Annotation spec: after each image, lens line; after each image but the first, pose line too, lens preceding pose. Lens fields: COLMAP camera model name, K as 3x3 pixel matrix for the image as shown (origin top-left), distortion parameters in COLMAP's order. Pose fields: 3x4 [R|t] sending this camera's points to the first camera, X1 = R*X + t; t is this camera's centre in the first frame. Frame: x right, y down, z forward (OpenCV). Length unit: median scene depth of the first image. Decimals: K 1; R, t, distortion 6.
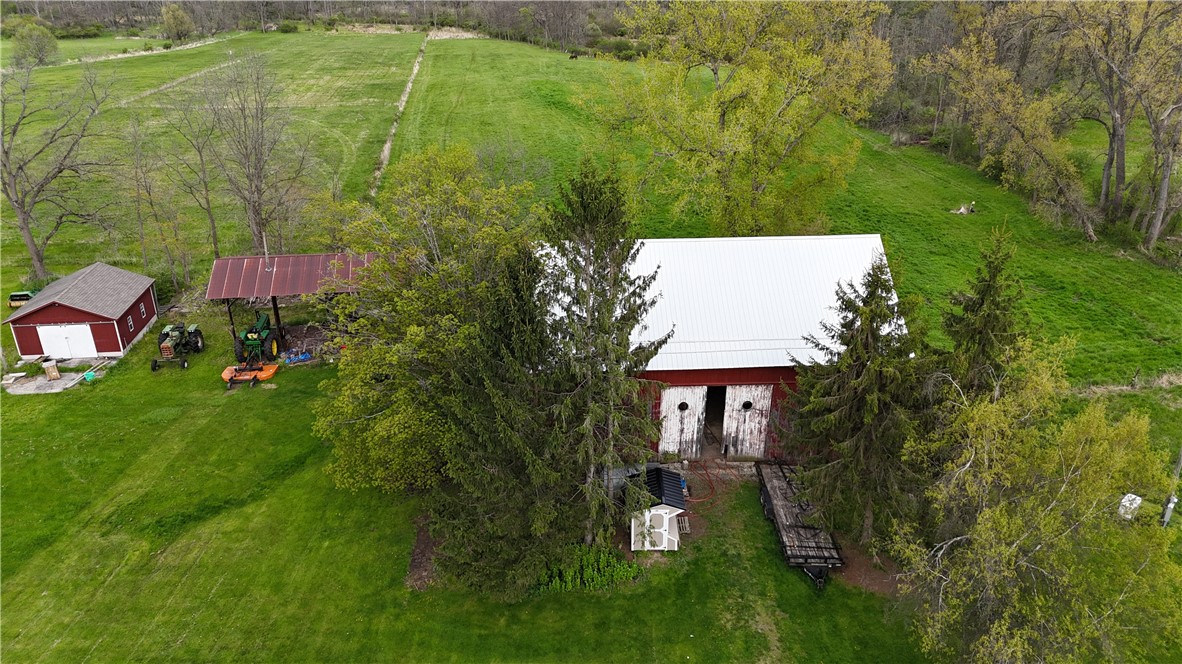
lens RADIAL K [[862.9, 0, 591.0], [0, 862.9, 332.0], [0, 0, 1]] dist [0.080090, -0.070162]
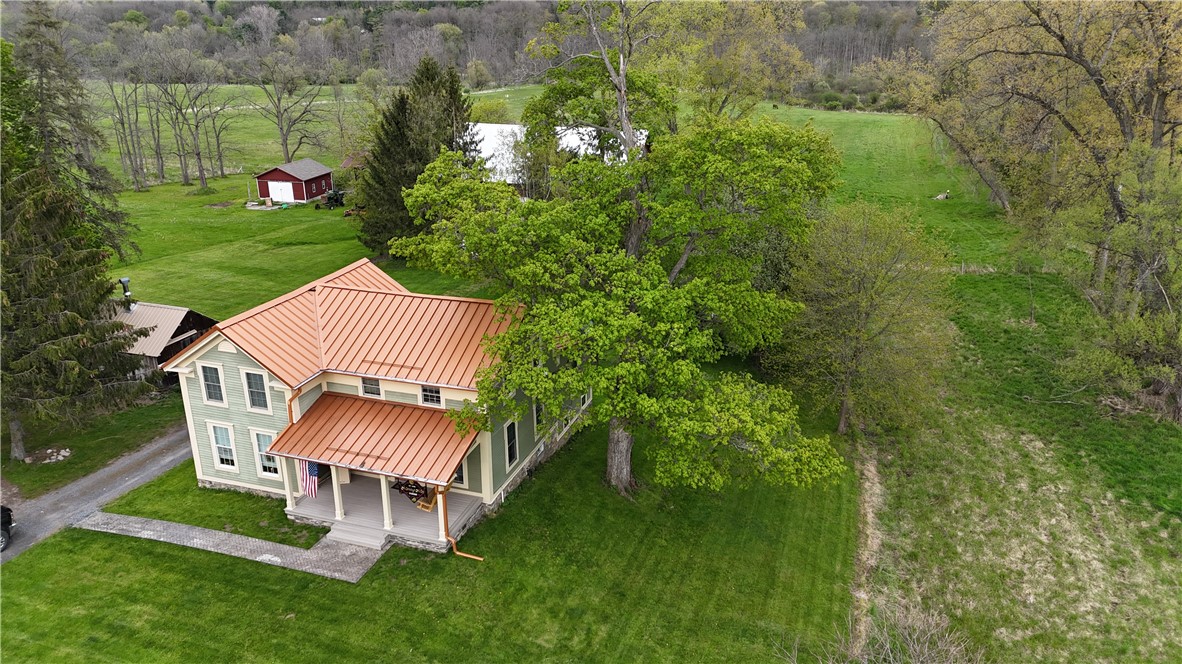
lens RADIAL K [[862.9, 0, 591.0], [0, 862.9, 332.0], [0, 0, 1]] dist [0.080090, -0.070162]
pose [[0.941466, 0.124935, -0.313101, 0.638757], [-0.149052, 0.987342, -0.054211, 0.307712], [0.302365, 0.097706, 0.948171, -0.522519]]
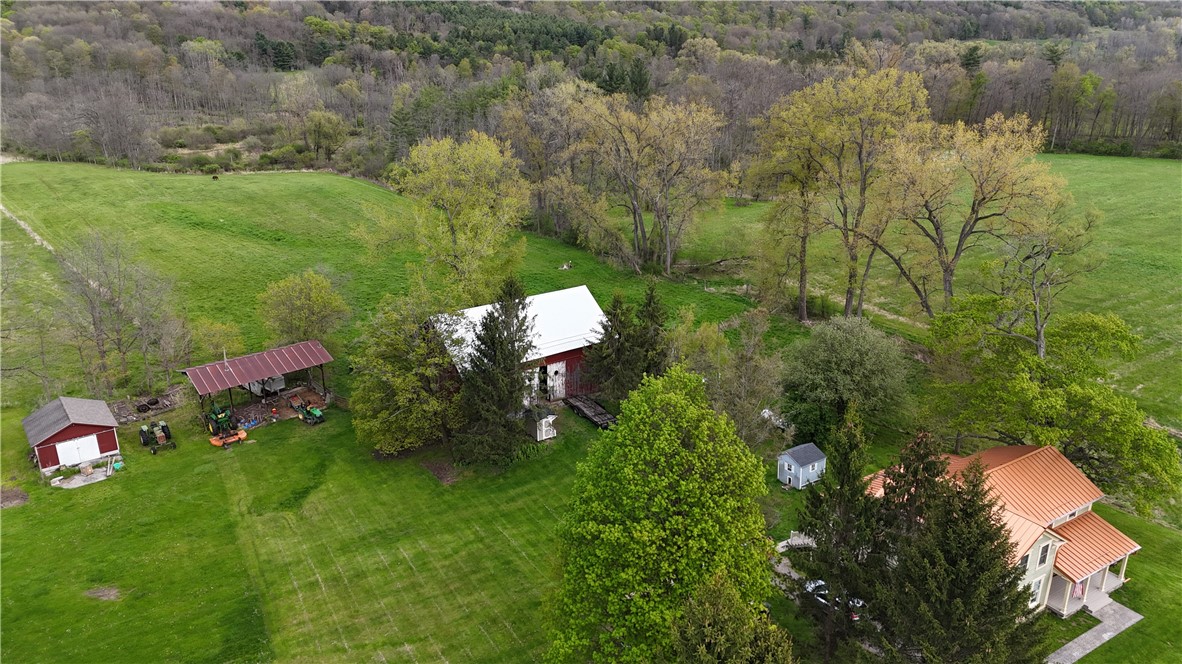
lens RADIAL K [[862.9, 0, 591.0], [0, 862.9, 332.0], [0, 0, 1]] dist [0.080090, -0.070162]
pose [[0.855053, -0.182196, 0.485478, -0.545238], [0.221610, 0.974828, -0.024468, 0.042273], [-0.468800, 0.128508, 0.873906, -0.648303]]
